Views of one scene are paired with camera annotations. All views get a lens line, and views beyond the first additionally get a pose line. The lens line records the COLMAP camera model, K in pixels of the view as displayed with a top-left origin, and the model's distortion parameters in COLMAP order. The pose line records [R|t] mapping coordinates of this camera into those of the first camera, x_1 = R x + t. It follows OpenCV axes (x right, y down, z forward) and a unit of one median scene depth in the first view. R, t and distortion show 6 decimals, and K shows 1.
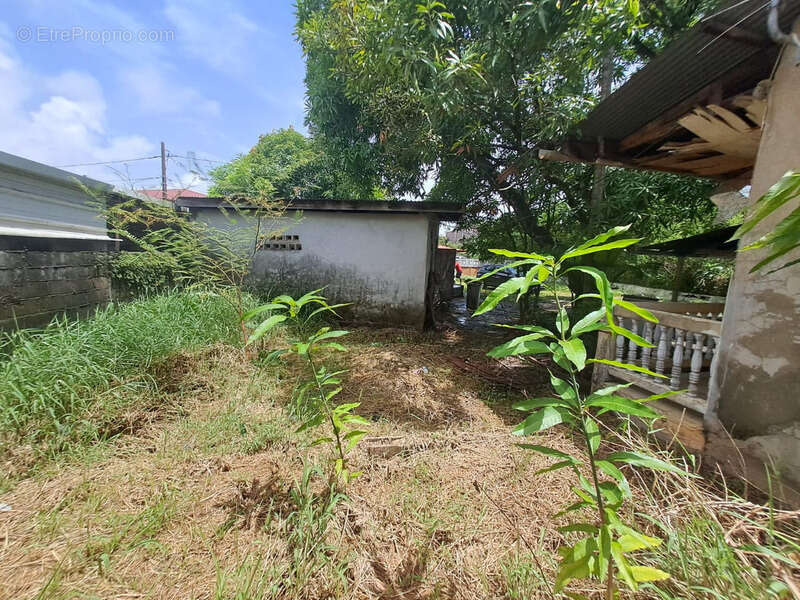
lens RADIAL K [[300.1, 0, 391.7], [0, 300.1, 303.7], [0, 0, 1]] dist [-0.008134, 0.000408]
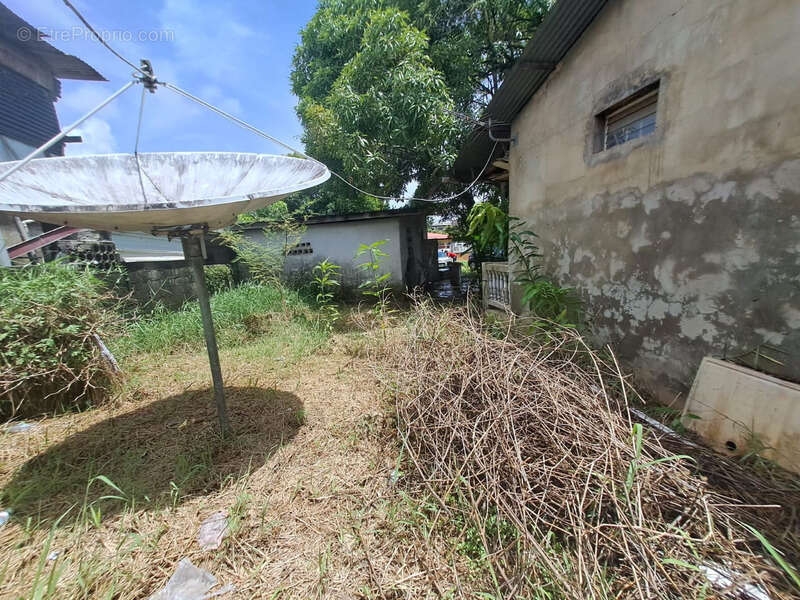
lens RADIAL K [[313.9, 0, 393.2], [0, 313.9, 312.6], [0, 0, 1]] dist [0.000653, -0.001419]
pose [[0.992718, -0.091953, -0.077817, 0.176214], [0.094868, 0.994888, 0.034623, 0.093825], [0.074235, -0.041753, 0.996366, -0.495970]]
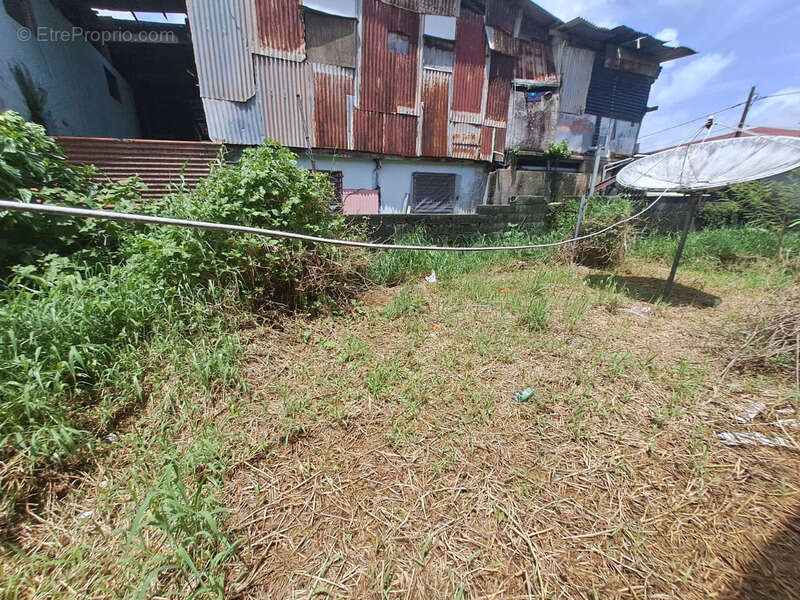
lens RADIAL K [[313.9, 0, 397.8], [0, 313.9, 307.4], [0, 0, 1]] dist [0.000653, -0.001419]
pose [[0.200157, 0.293056, -0.934909, 0.519604], [-0.142373, 0.952790, 0.268180, 0.149107], [0.969364, 0.079428, 0.232431, -0.937958]]
